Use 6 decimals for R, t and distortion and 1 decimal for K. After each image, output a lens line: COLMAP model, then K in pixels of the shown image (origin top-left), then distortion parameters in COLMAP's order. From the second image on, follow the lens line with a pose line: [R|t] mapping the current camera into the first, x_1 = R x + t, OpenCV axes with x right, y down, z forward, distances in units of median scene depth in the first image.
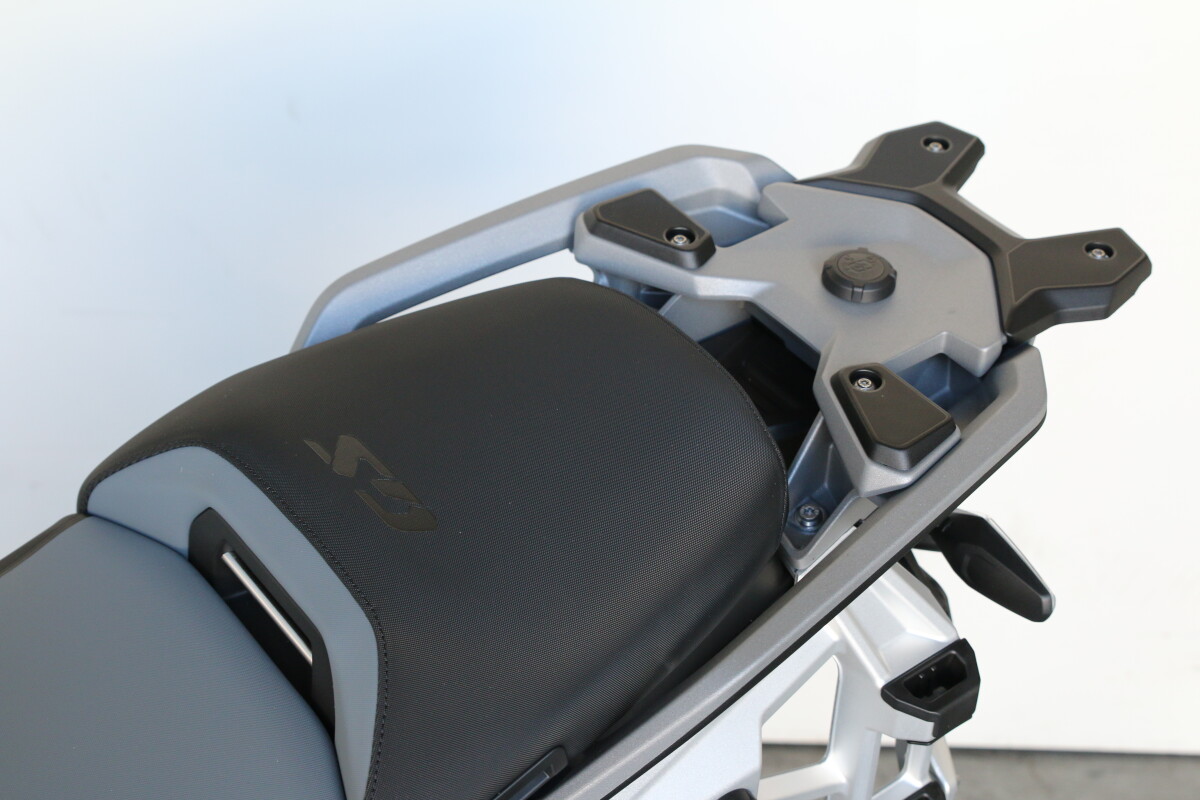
lens RADIAL K [[2012.1, 0, 600.9], [0, 2012.1, 384.4], [0, 0, 1]] dist [-0.055818, 0.149350]
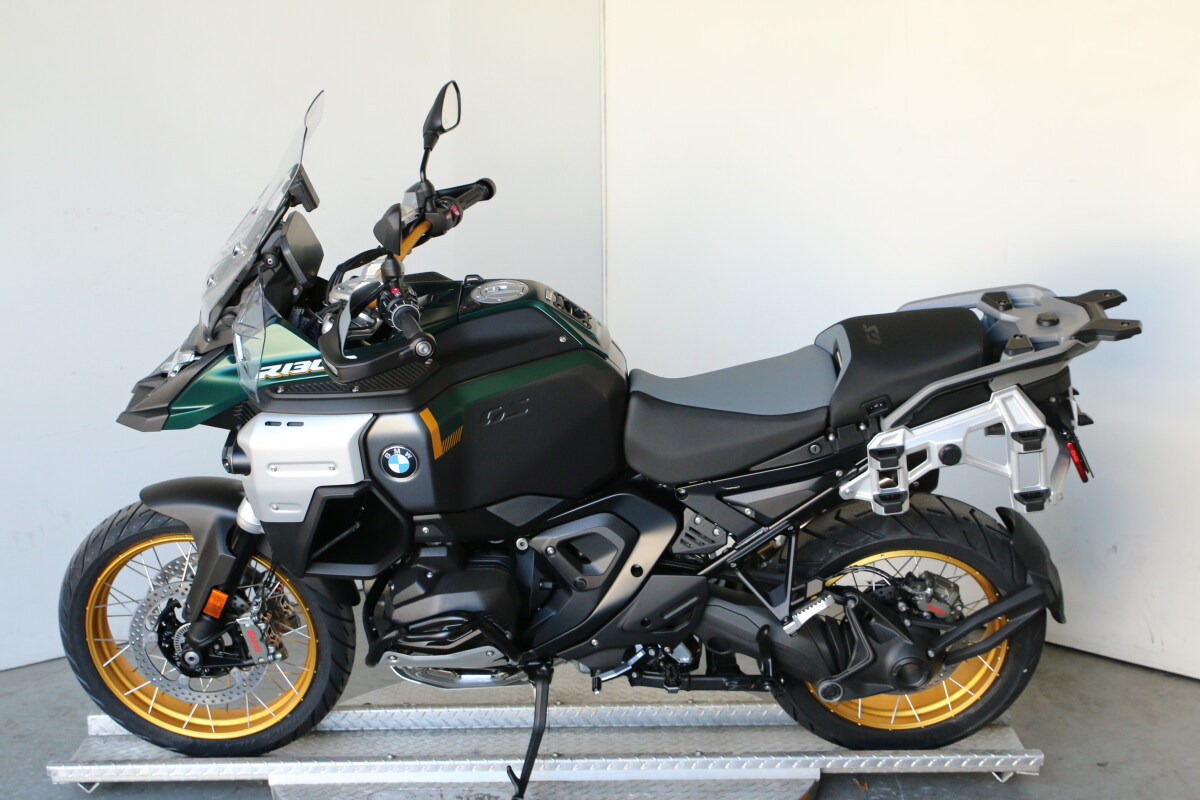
lens RADIAL K [[1907.2, 0, 600.0], [0, 1907.2, 400.0], [0, 0, 1]] dist [-0.013708, 0.033512]
pose [[0.783040, 0.152942, -0.602874, 1.455363], [-0.268248, 0.957557, -0.105491, 0.597157], [0.561152, 0.244324, 0.790831, -1.833295]]
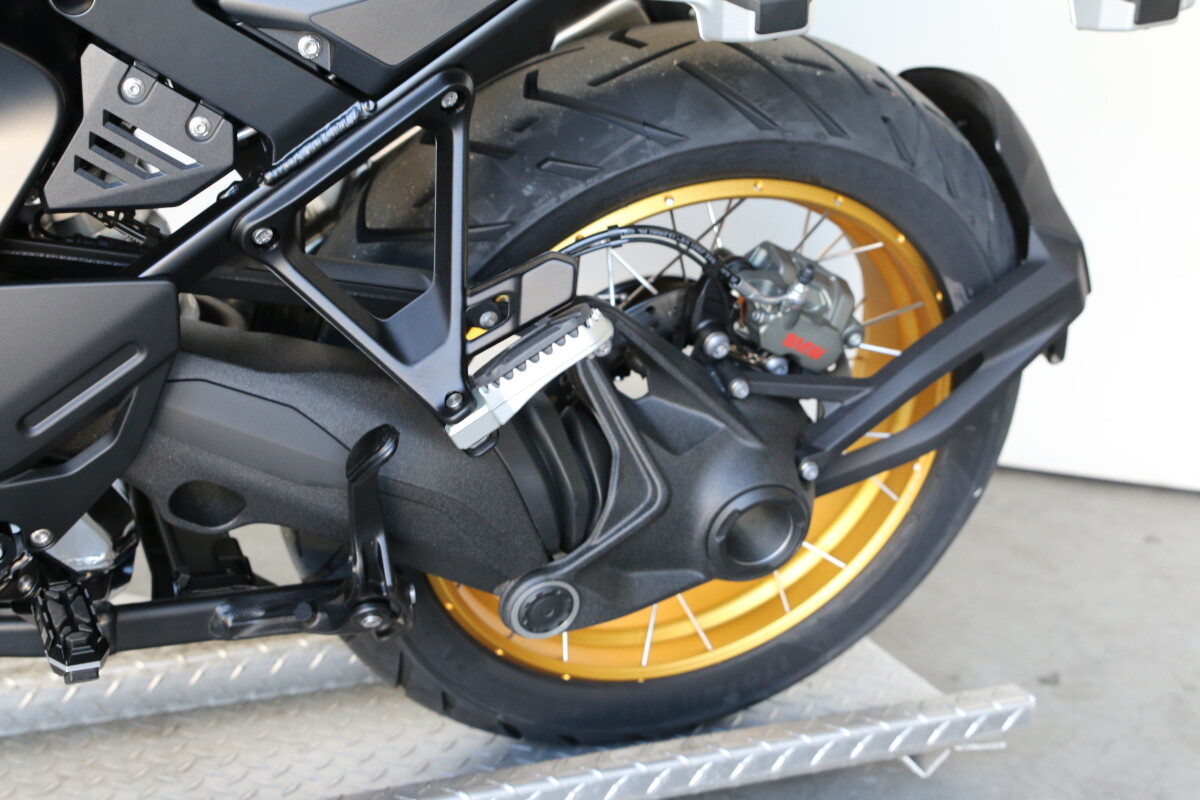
lens RADIAL K [[2012.1, 0, 600.9], [0, 2012.1, 384.4], [0, 0, 1]] dist [-0.055818, 0.149350]
pose [[0.959492, 0.136071, -0.246699, 0.179678], [-0.166039, 0.980517, -0.104960, 0.614344], [0.227610, 0.141669, 0.963392, -0.048951]]
